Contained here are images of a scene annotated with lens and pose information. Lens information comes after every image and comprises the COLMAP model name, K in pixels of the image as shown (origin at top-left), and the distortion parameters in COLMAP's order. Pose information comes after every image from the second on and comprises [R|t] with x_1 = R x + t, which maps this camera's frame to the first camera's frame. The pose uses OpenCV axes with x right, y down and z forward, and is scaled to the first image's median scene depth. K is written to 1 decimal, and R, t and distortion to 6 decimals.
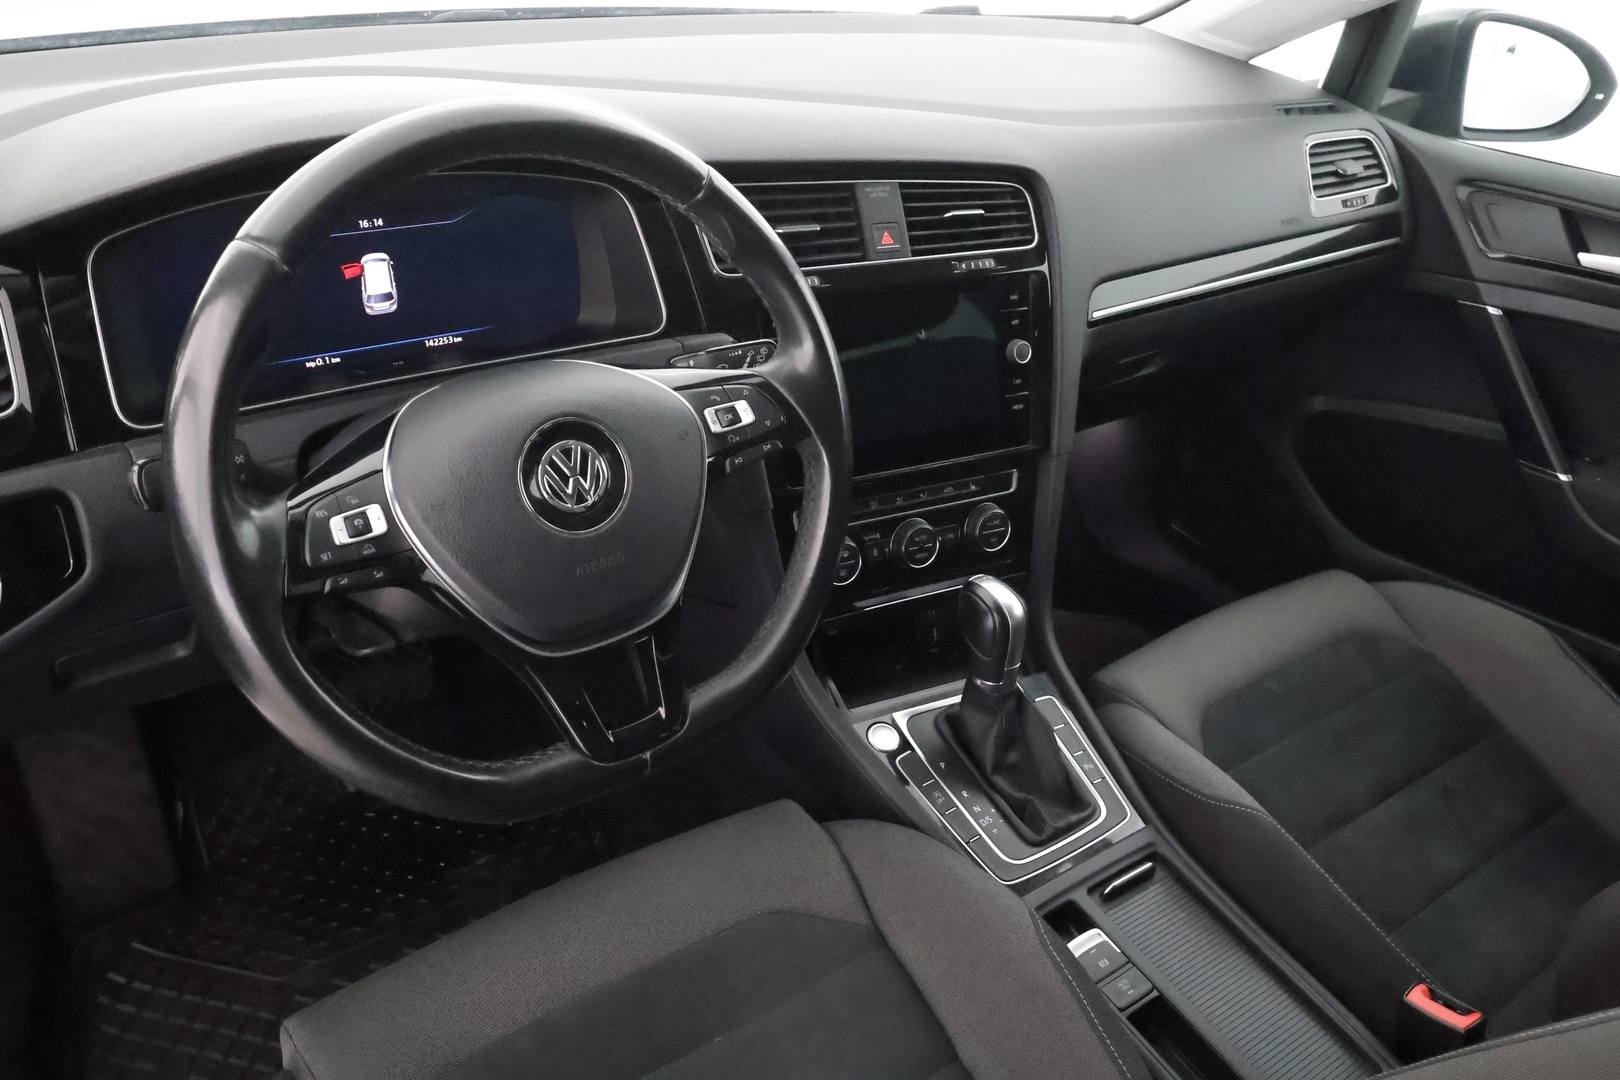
lens RADIAL K [[1327.7, 0, 814.9], [0, 1327.7, 551.0], [0, 0, 1]] dist [-0.011040, 0.020529]
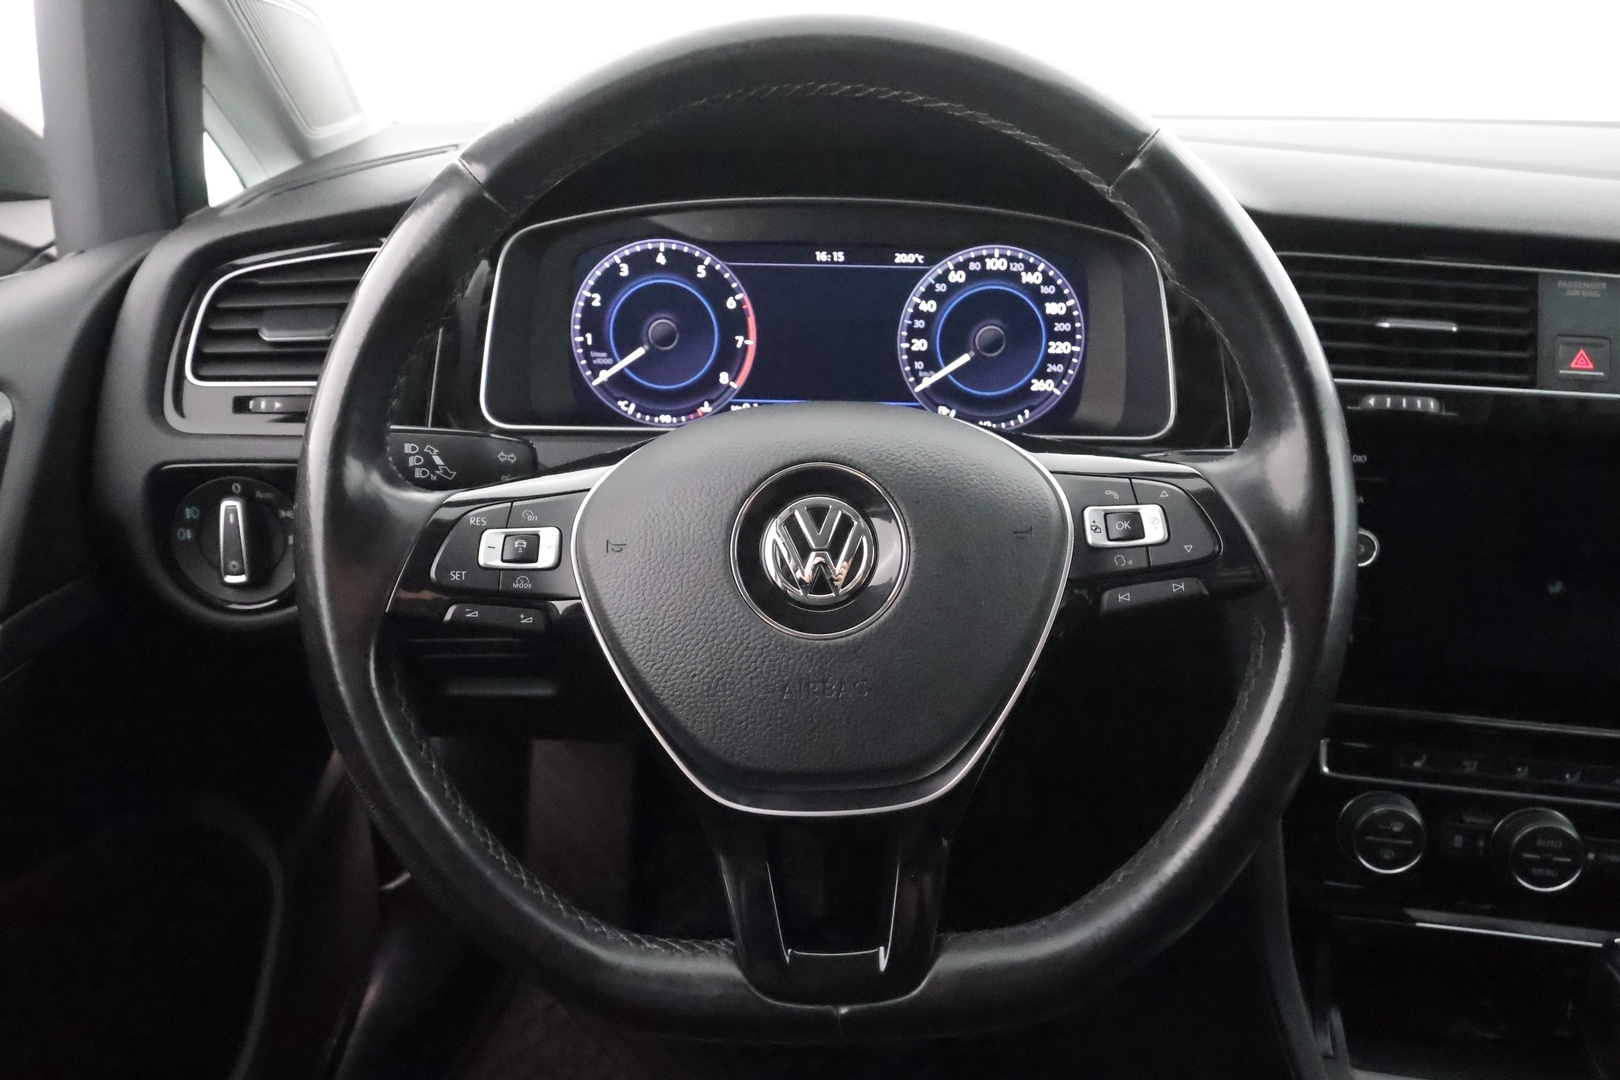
lens RADIAL K [[1200.5, 0, 811.3], [0, 1200.5, 539.1], [0, 0, 1]] dist [-0.008900, 0.019059]
pose [[0.795674, 0.171378, -0.580975, 0.127970], [-0.266937, 0.960190, -0.082344, -0.009504], [0.543734, 0.220603, 0.809745, 0.416161]]
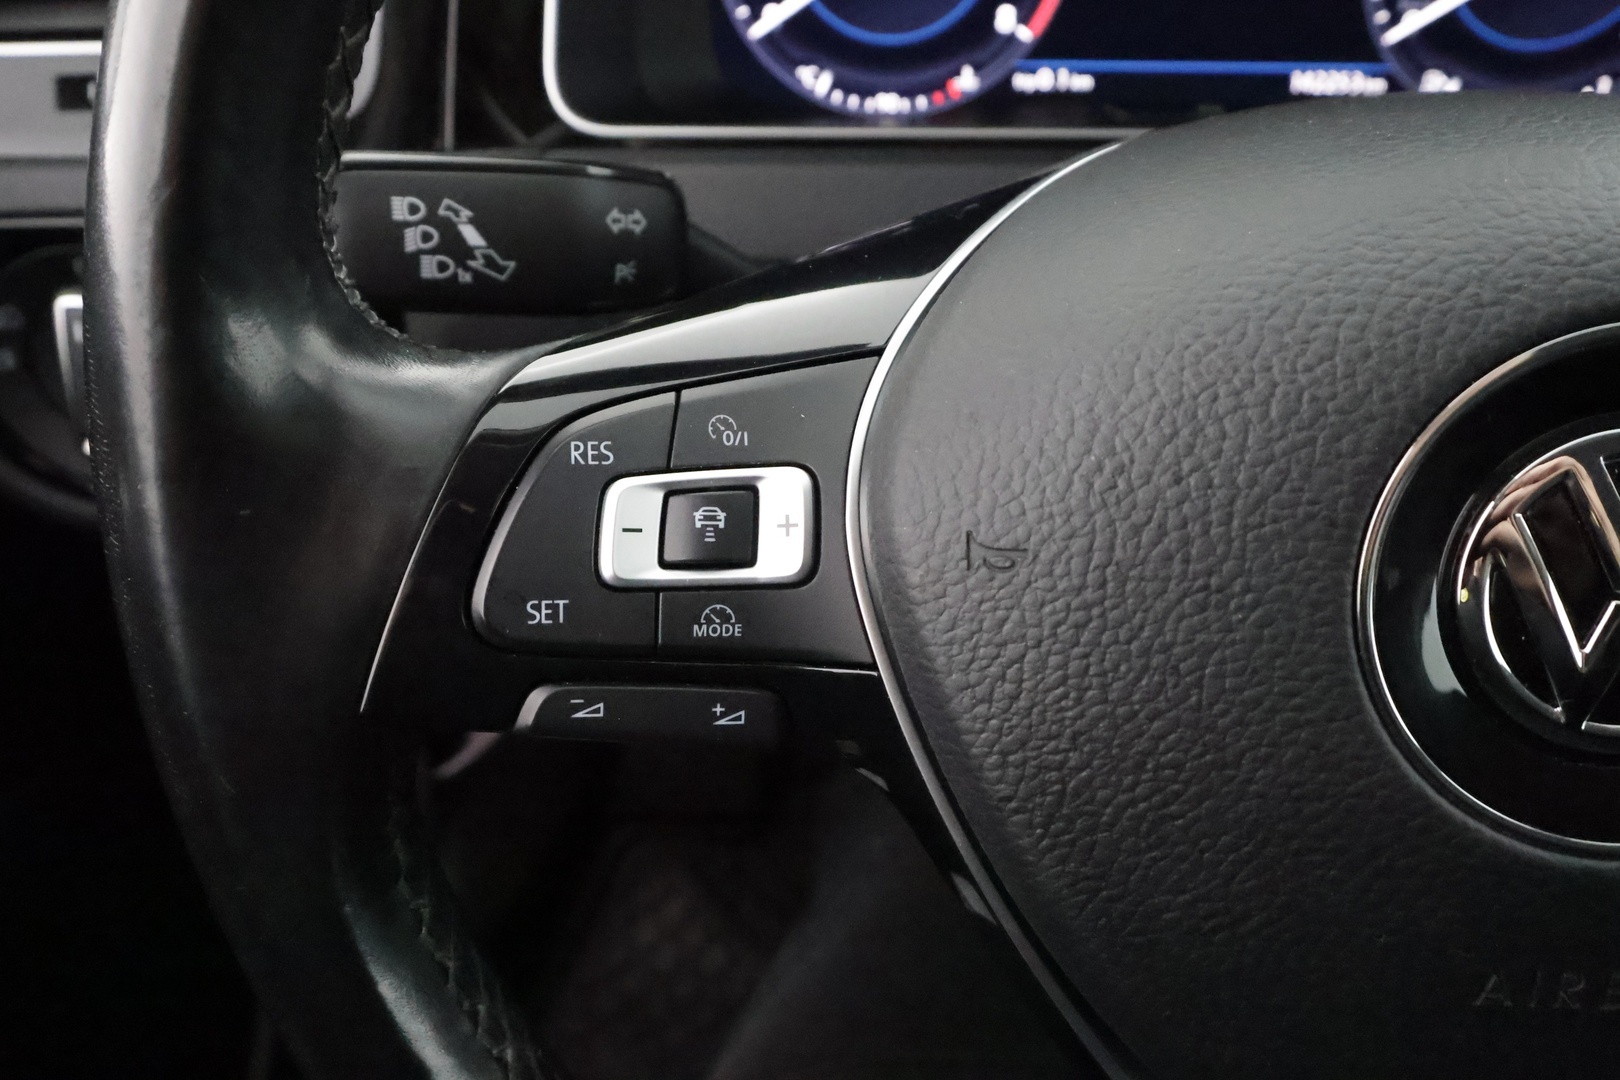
lens RADIAL K [[1327.7, 0, 797.5], [0, 1327.7, 576.9], [0, 0, 1]] dist [-0.011040, 0.020529]
pose [[0.752484, 0.333581, -0.567884, -0.131998], [-0.270816, 0.942694, 0.194900, -0.051352], [0.600355, 0.007133, 0.799701, 0.602869]]
